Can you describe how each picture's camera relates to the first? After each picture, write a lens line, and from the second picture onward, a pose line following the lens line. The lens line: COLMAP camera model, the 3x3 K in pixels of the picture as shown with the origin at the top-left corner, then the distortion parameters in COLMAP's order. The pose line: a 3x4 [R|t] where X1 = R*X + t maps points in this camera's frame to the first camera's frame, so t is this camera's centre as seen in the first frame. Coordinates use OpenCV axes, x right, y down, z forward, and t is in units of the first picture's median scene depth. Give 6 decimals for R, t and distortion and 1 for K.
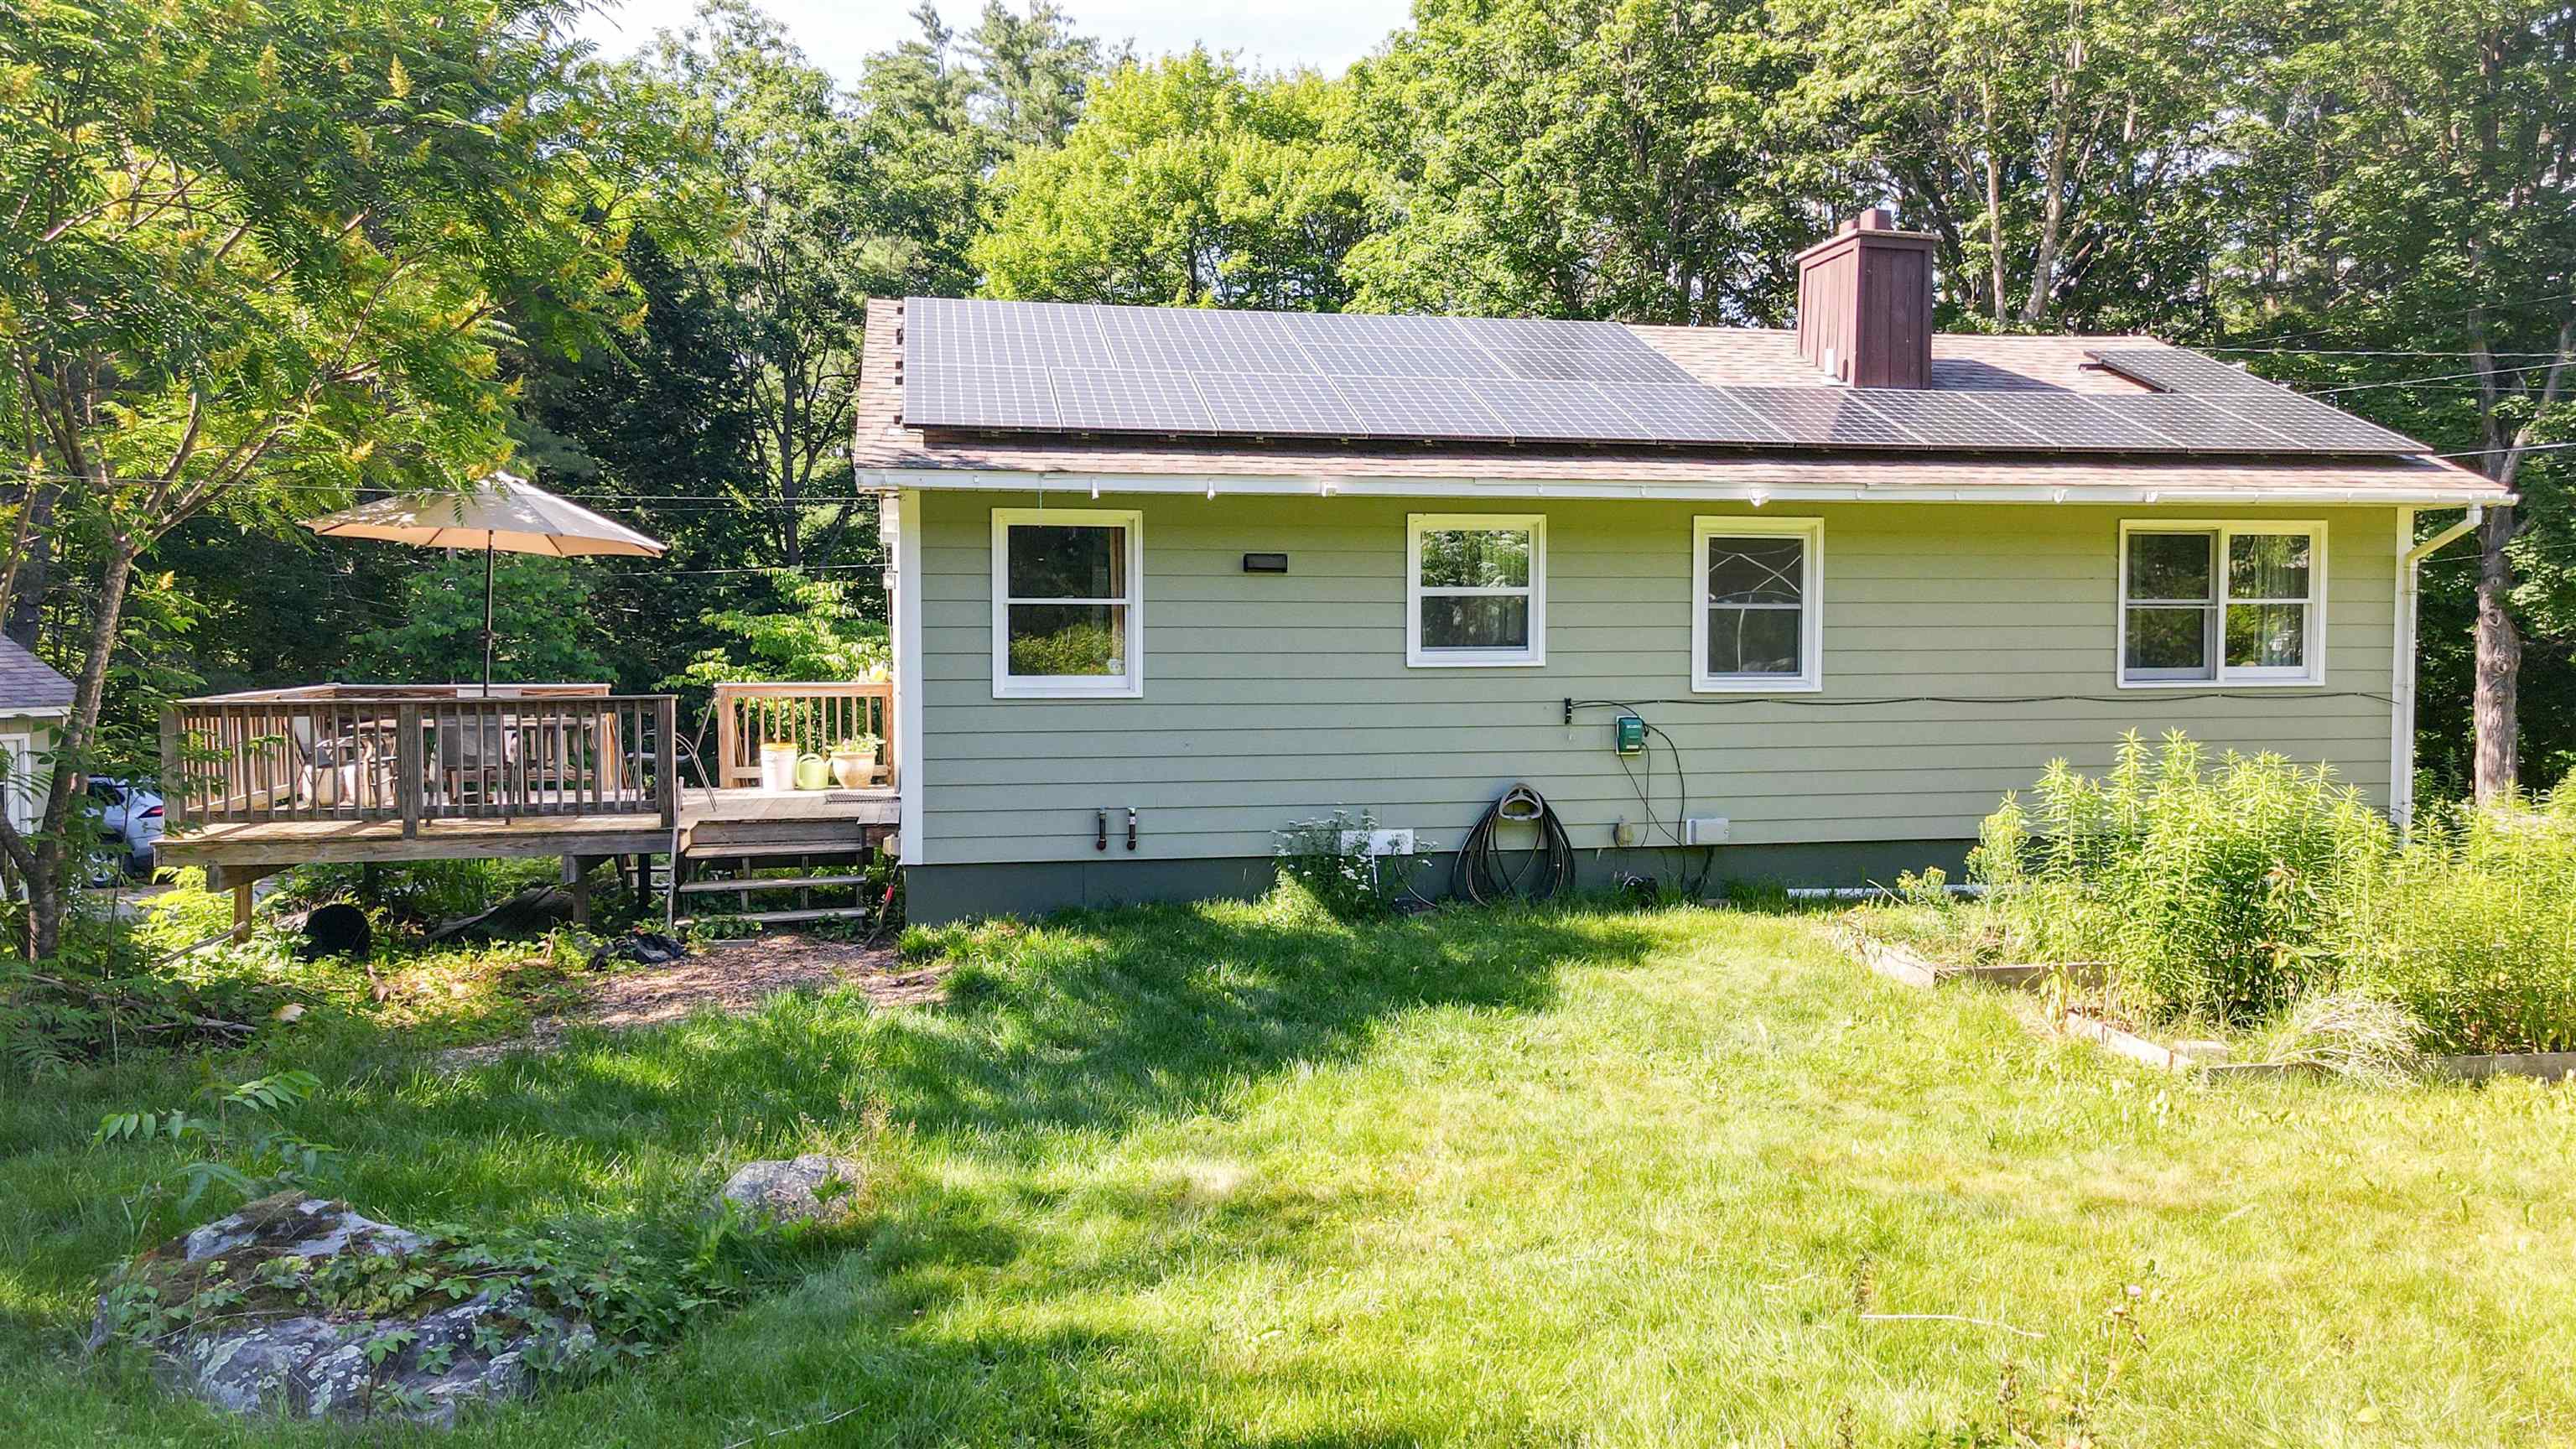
lens RADIAL K [[1888.2, 0, 1288.0], [0, 1888.2, 724.5], [0, 0, 1]] dist [-0.002619, 0.060946]
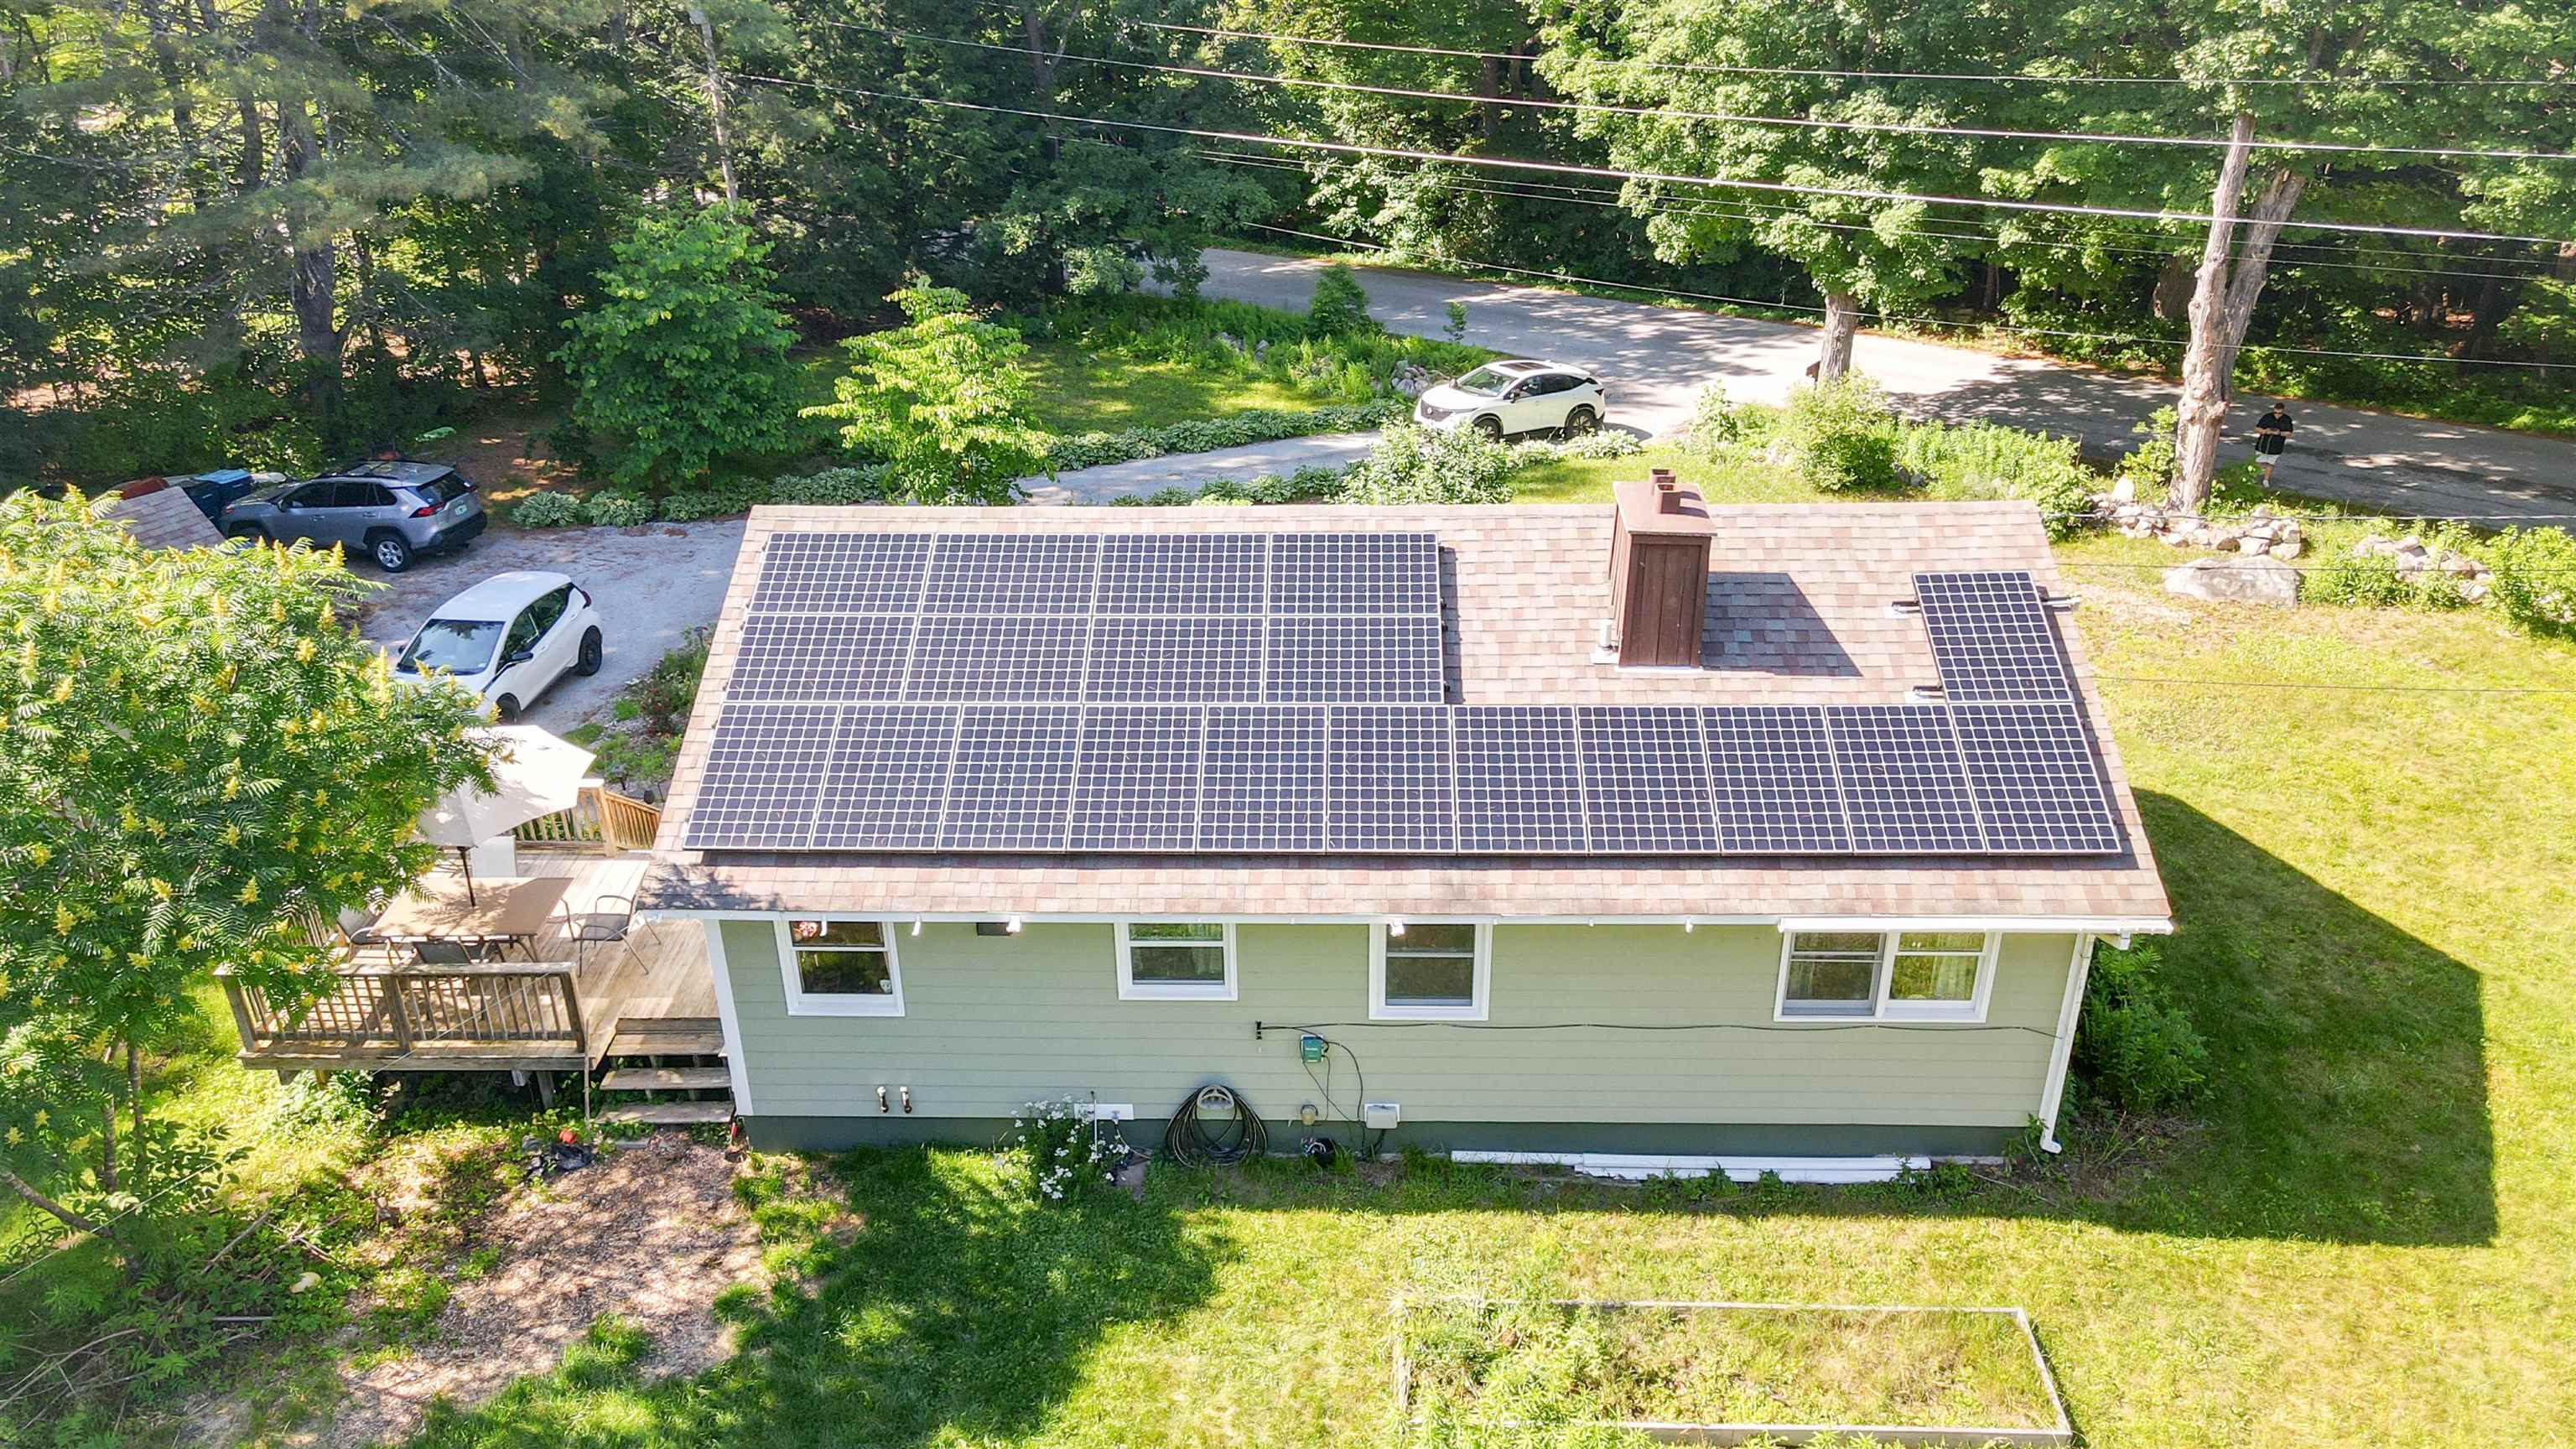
lens RADIAL K [[1888.2, 0, 1288.0], [0, 1888.2, 724.5], [0, 0, 1]] dist [-0.002619, 0.060946]
pose [[0.974738, 0.091902, -0.203568, 0.391162], [0.004636, 0.902903, 0.429820, -0.693984], [0.223303, -0.419905, 0.879668, 0.031140]]
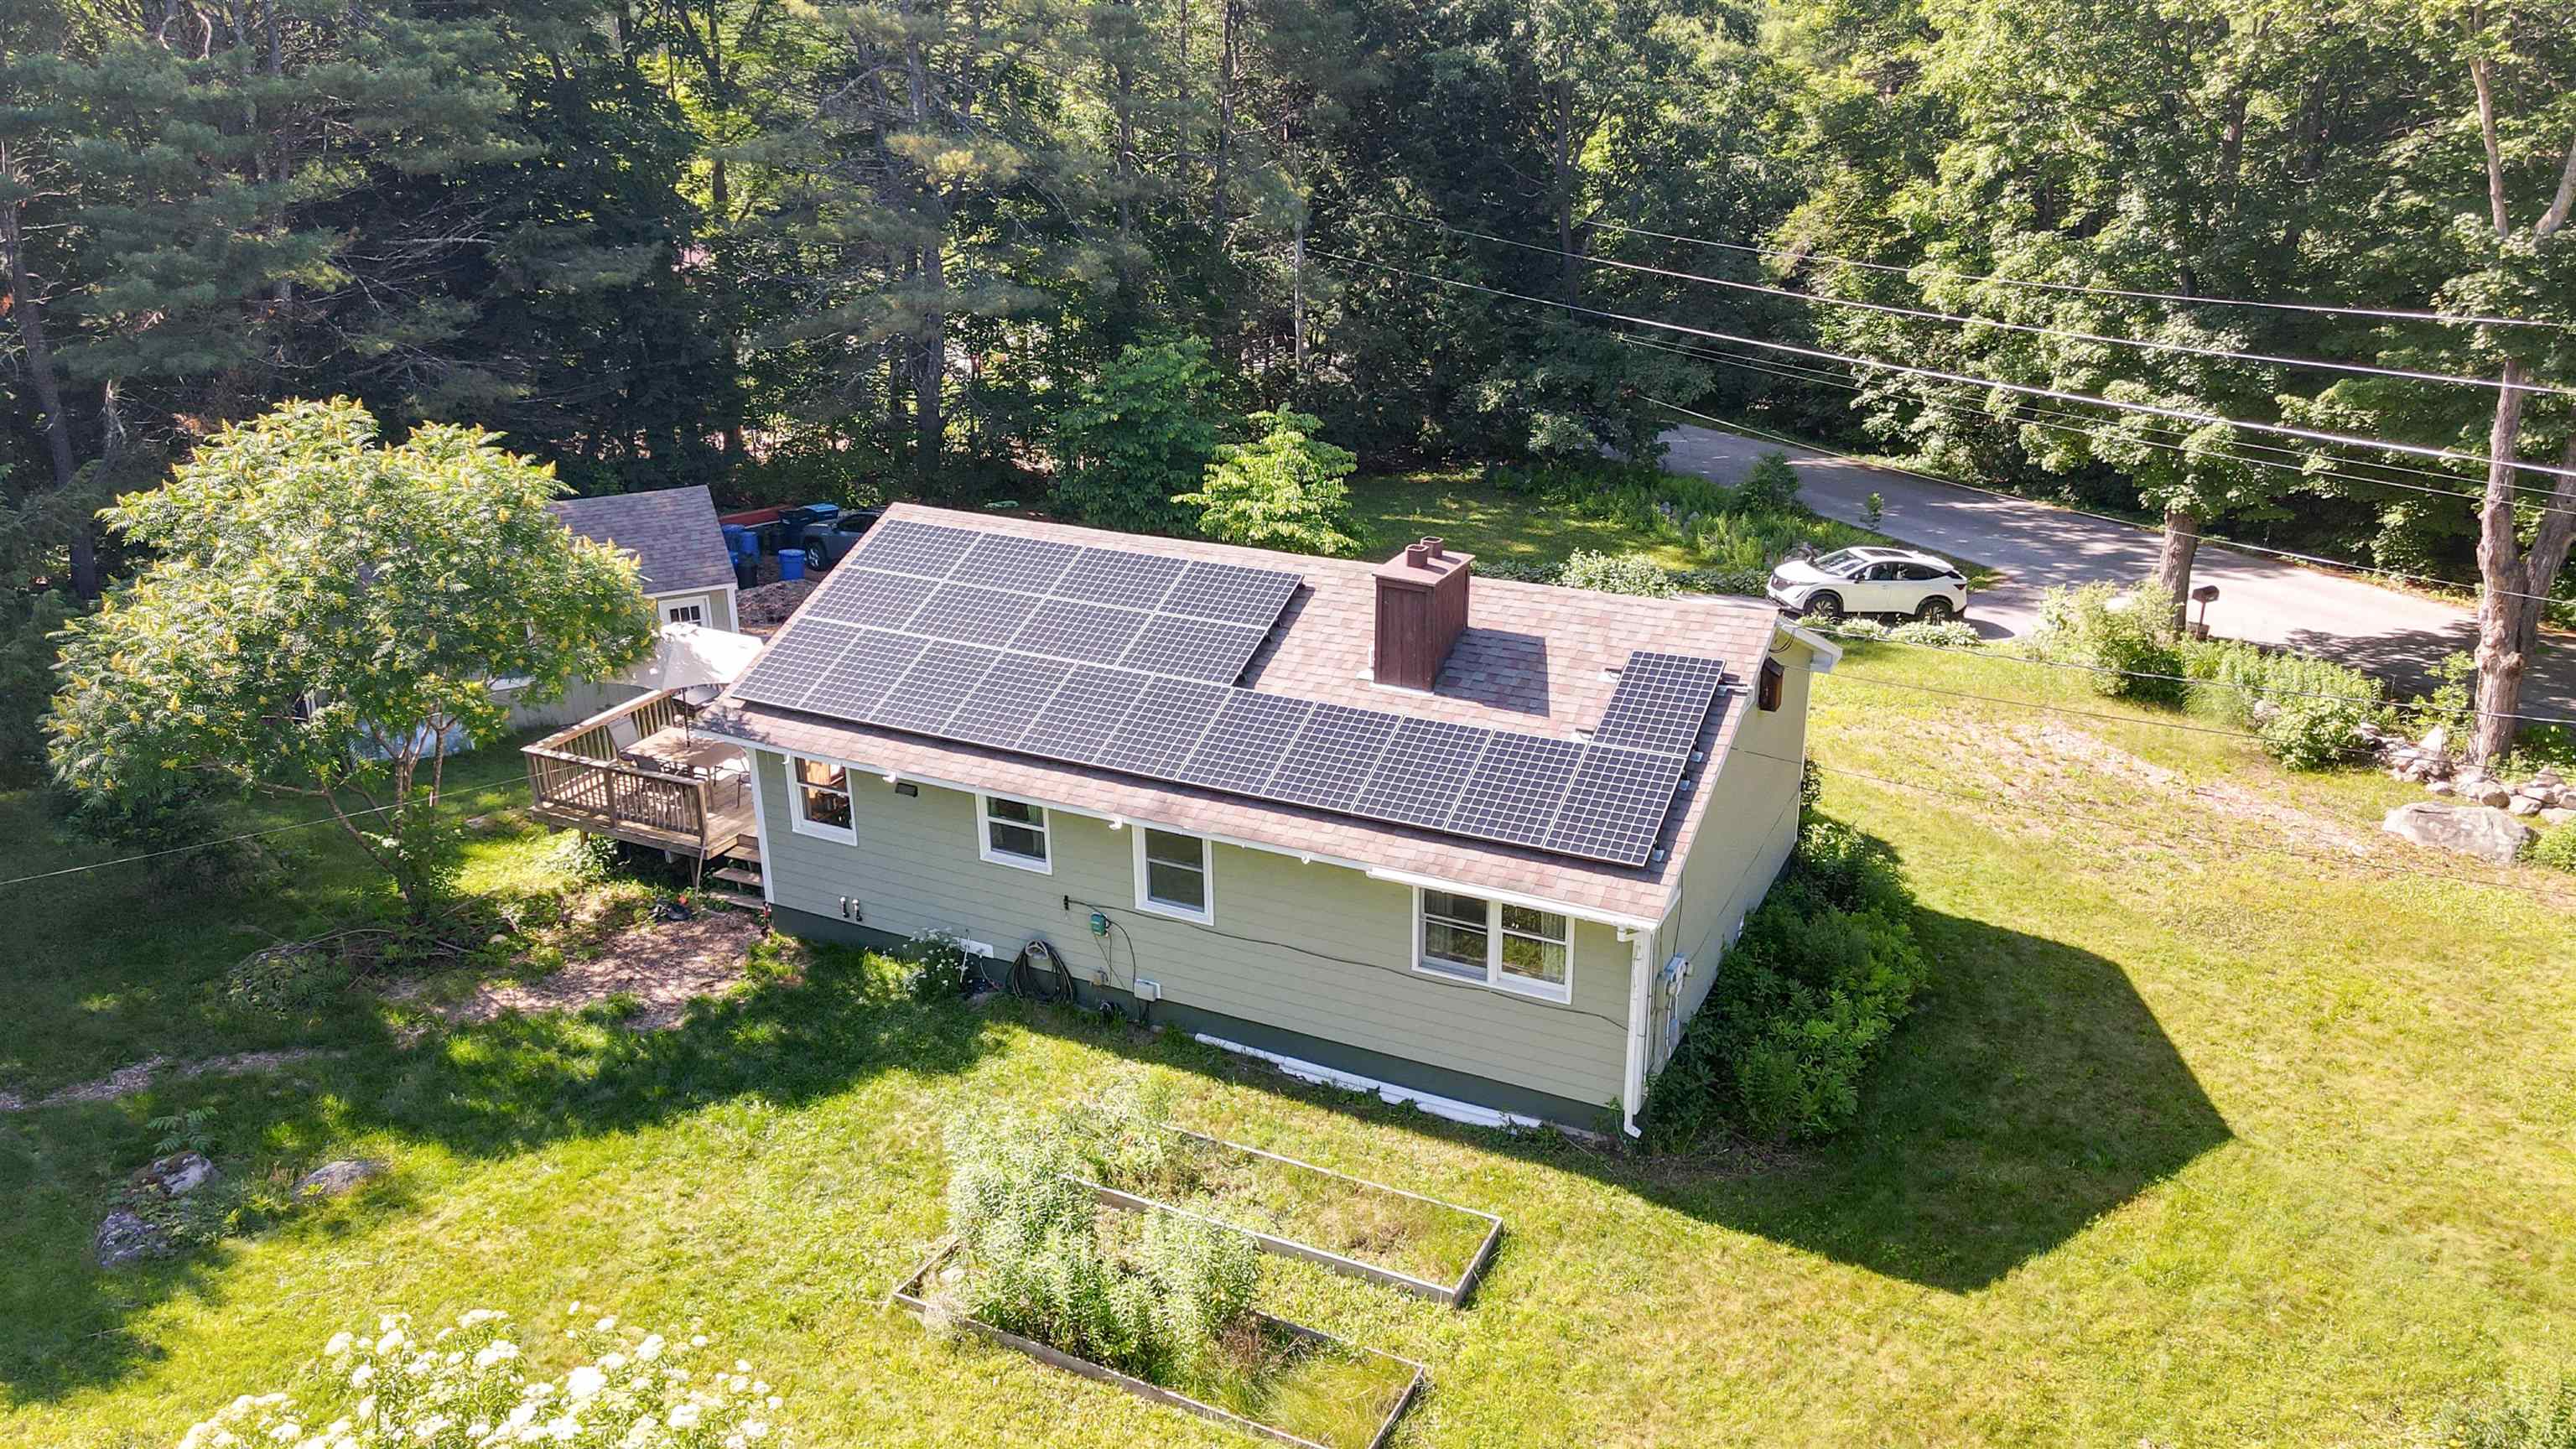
lens RADIAL K [[1888.2, 0, 1288.0], [0, 1888.2, 724.5], [0, 0, 1]] dist [-0.002619, 0.060946]
pose [[0.791365, 0.213635, -0.572802, 1.194464], [-0.011176, 0.941854, 0.335838, -0.697628], [0.611242, -0.259369, 0.747737, -0.061104]]
